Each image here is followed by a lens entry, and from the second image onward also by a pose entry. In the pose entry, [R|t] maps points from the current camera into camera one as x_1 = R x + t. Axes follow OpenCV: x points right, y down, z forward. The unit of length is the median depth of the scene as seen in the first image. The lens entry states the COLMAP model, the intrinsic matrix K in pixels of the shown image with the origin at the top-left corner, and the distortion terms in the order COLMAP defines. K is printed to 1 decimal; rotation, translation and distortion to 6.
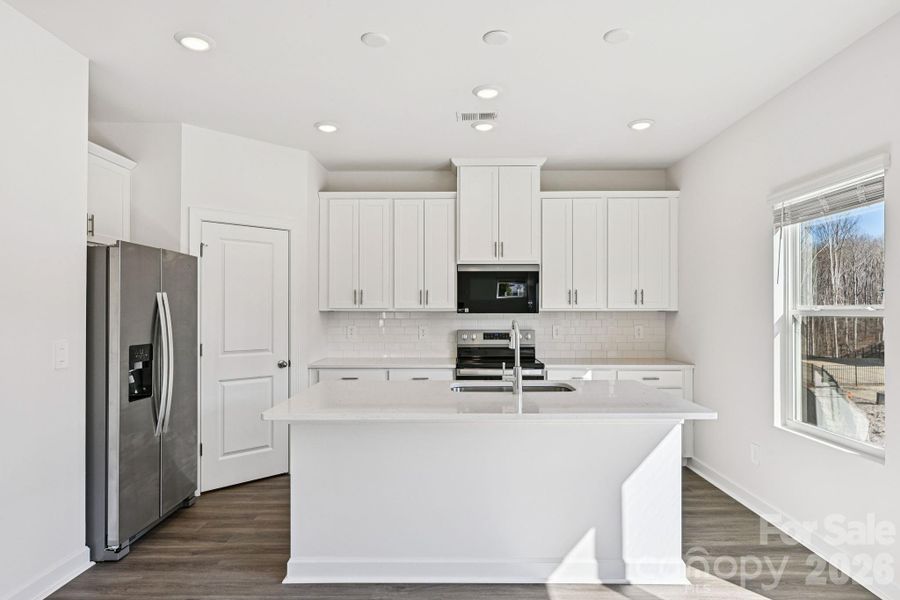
lens RADIAL K [[524.9, 0, 450.1], [0, 524.9, 306.7], [0, 0, 1]] dist [0.001122, 0.000069]
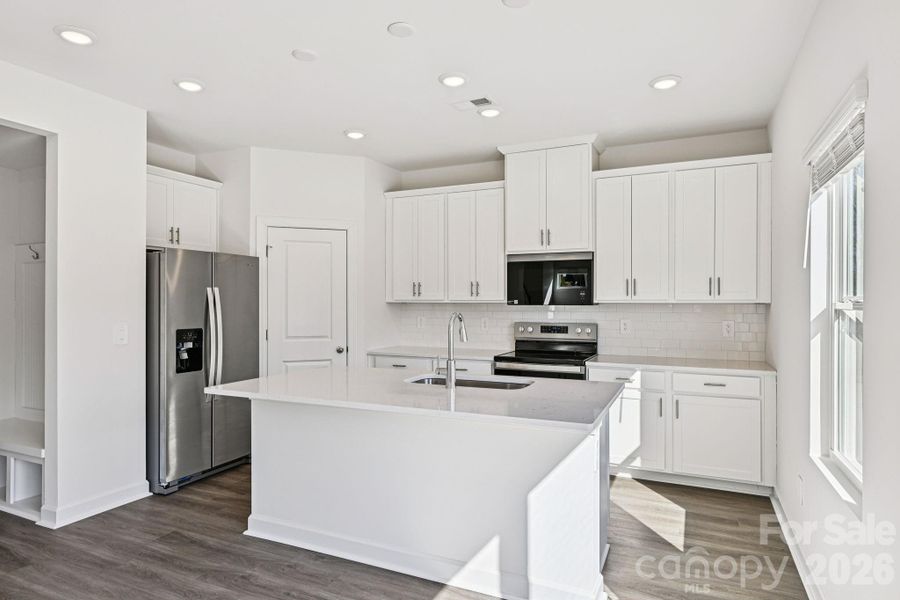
lens RADIAL K [[525.0, 0, 447.1], [0, 525.0, 300.5], [0, 0, 1]] dist [-0.000448, -0.000395]
pose [[0.910979, 0.000315, -0.412452, 0.328151], [0.001393, 0.999992, 0.003839, 0.000146], [0.412450, -0.004072, 0.910971, 0.067824]]
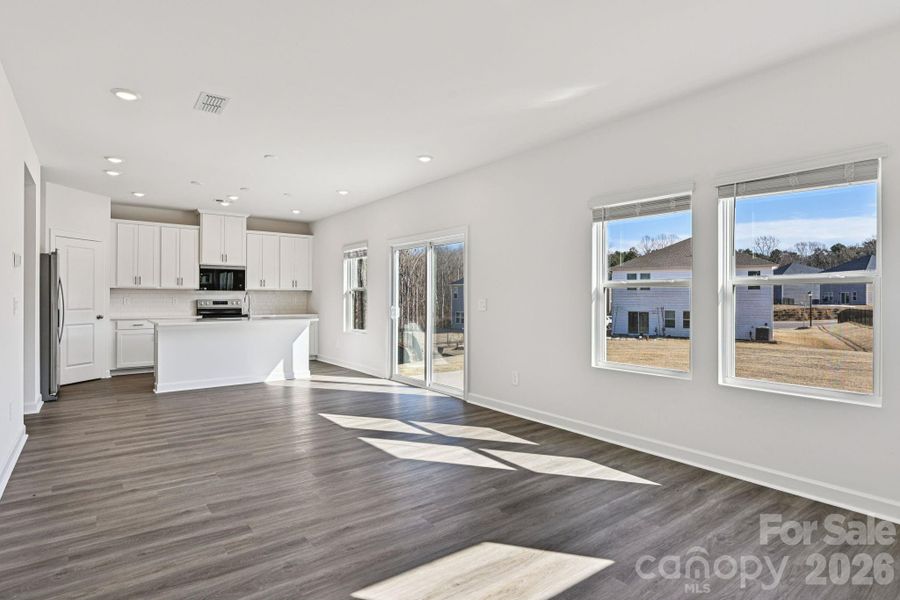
lens RADIAL K [[480.3, 0, 450.0], [0, 480.3, 300.0], [0, 0, 1]] dist [0.000989, 0.000213]
pose [[0.790014, 0.000406, 0.613088, -0.350113], [-0.006884, 0.999943, 0.008209, 0.028008], [-0.613050, -0.010705, 0.789972, -0.962128]]
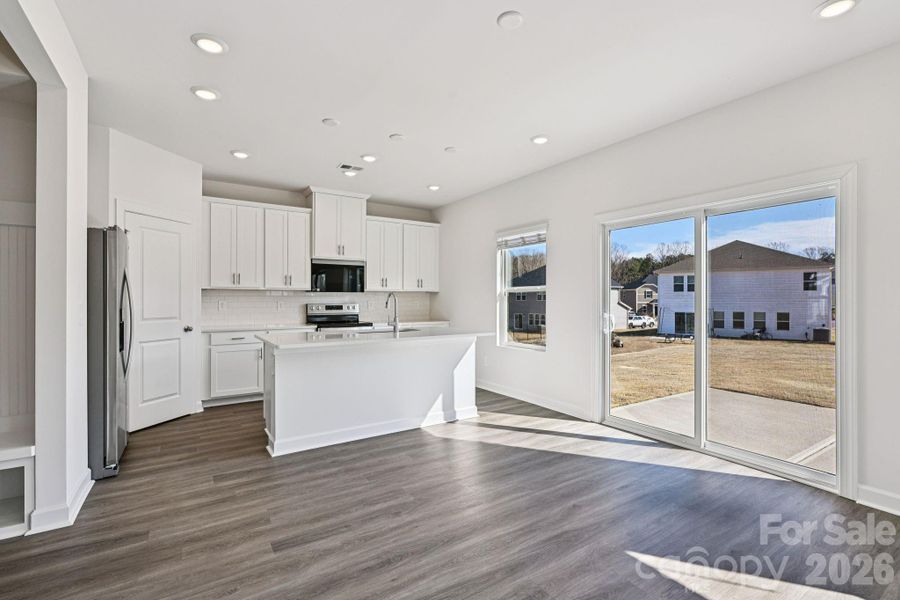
lens RADIAL K [[408.1, 0, 447.5], [0, 408.1, 301.4], [0, 0, 1]] dist [-0.001689, -0.000286]
pose [[0.832821, -0.001566, 0.553540, -0.314505], [-0.003963, 0.999954, 0.008791, 0.029092], [-0.553528, -0.009515, 0.832776, -0.166860]]
